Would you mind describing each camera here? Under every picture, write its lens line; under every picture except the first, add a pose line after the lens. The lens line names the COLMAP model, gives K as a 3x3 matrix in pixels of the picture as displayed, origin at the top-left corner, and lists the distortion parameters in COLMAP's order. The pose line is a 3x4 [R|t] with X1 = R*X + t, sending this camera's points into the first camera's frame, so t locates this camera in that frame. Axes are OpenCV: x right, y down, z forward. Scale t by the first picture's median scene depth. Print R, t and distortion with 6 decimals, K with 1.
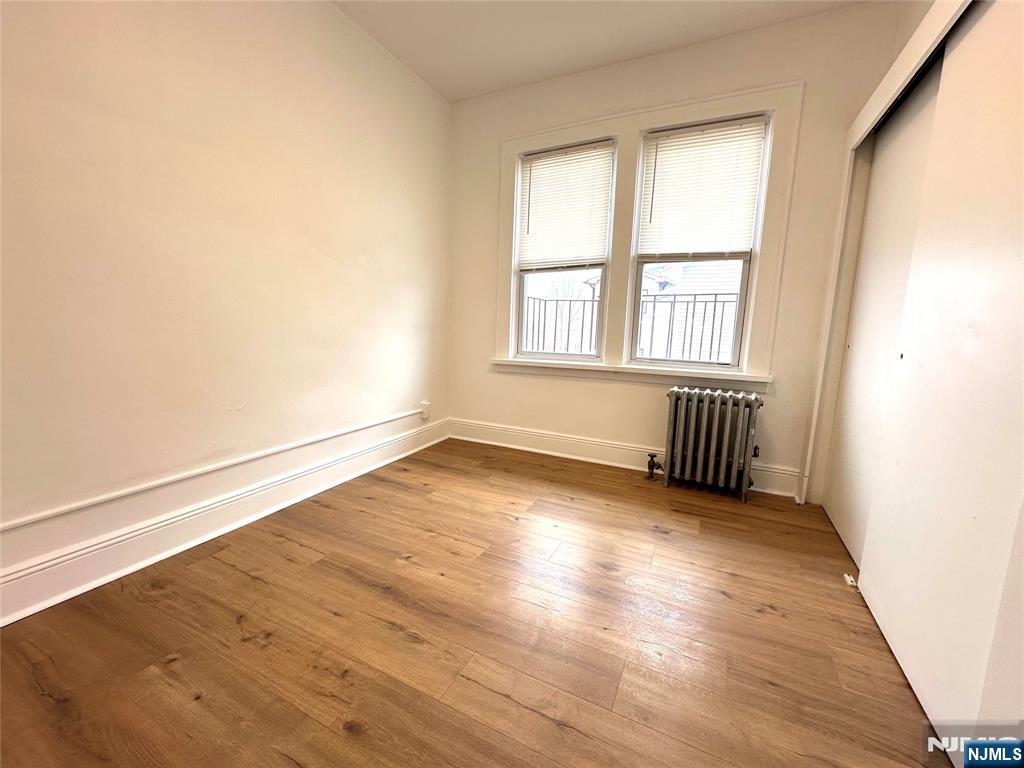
lens RADIAL K [[409.7, 0, 507.2], [0, 409.7, 385.4], [0, 0, 1]] dist [-0.002696, 0.000395]
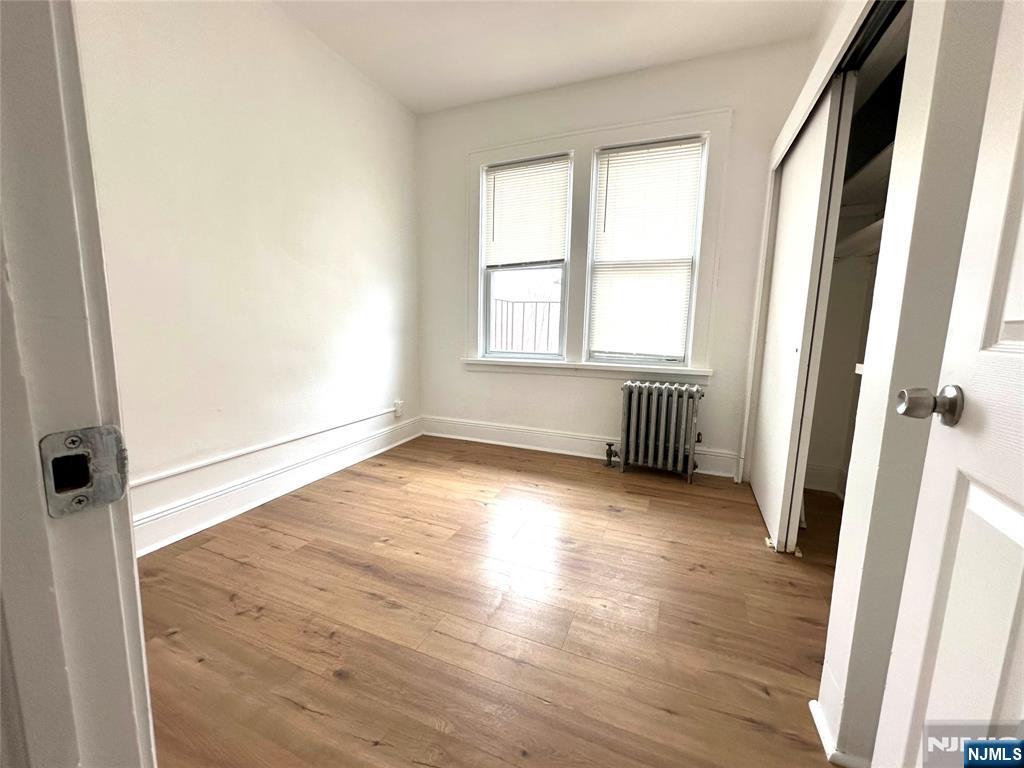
lens RADIAL K [[409.7, 0, 512.3], [0, 409.7, 389.5], [0, 0, 1]] dist [-0.002696, 0.000395]
pose [[0.997134, -0.020577, 0.072809, 0.021934], [0.019666, 0.999719, 0.013214, 0.005688], [-0.073060, -0.011744, 0.997258, -0.101531]]
